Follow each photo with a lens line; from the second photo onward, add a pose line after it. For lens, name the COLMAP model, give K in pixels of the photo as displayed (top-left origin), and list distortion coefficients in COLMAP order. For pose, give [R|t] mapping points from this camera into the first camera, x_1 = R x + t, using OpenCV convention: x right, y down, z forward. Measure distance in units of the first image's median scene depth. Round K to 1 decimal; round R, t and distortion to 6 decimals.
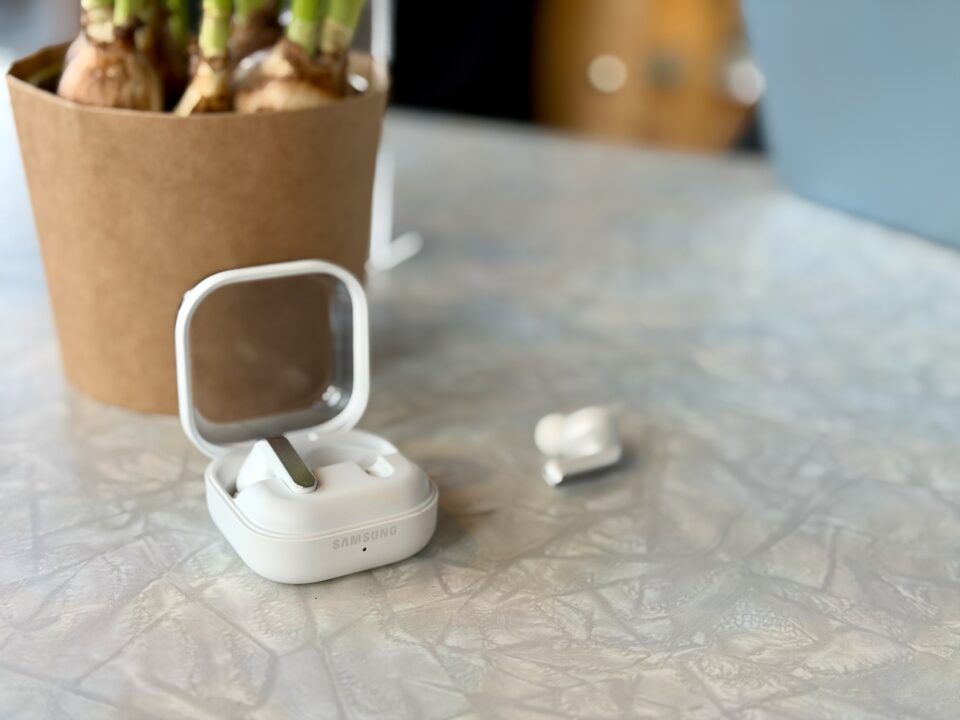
lens RADIAL K [[1402.2, 0, 475.9], [0, 1402.2, 364.3], [0, 0, 1]] dist [0.099368, 0.000000]
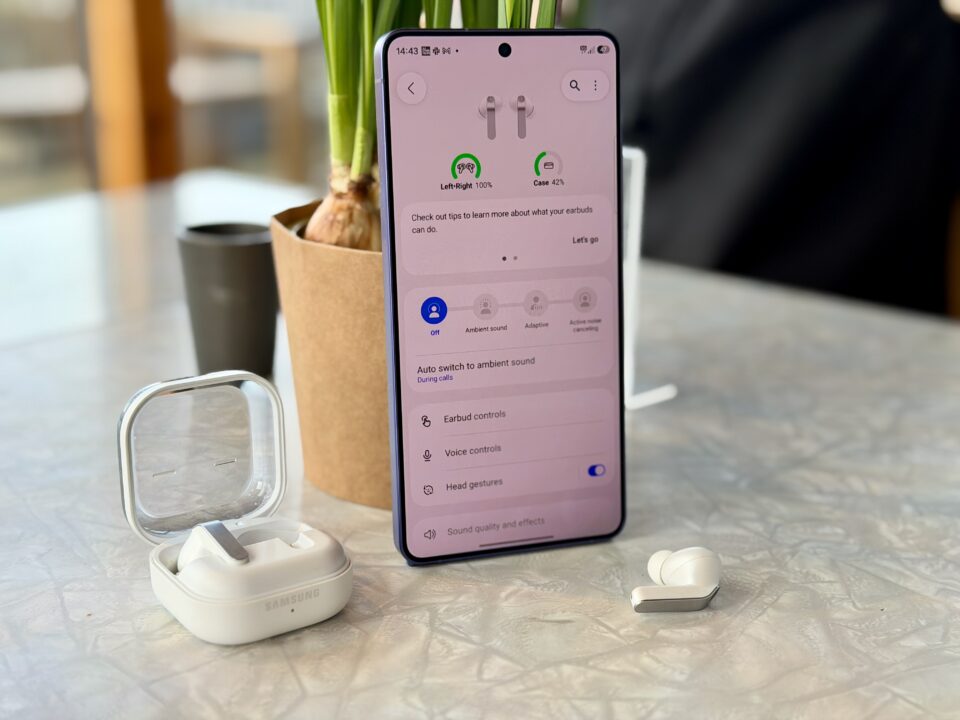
lens RADIAL K [[1402.2, 0, 468.4], [0, 1402.2, 350.5], [0, 0, 1]] dist [0.099368, 0.000000]
pose [[0.914517, 0.087594, -0.394951, 0.359843], [-0.137946, 0.985287, -0.100896, 0.018407], [0.380302, 0.146753, 0.913145, -0.063150]]
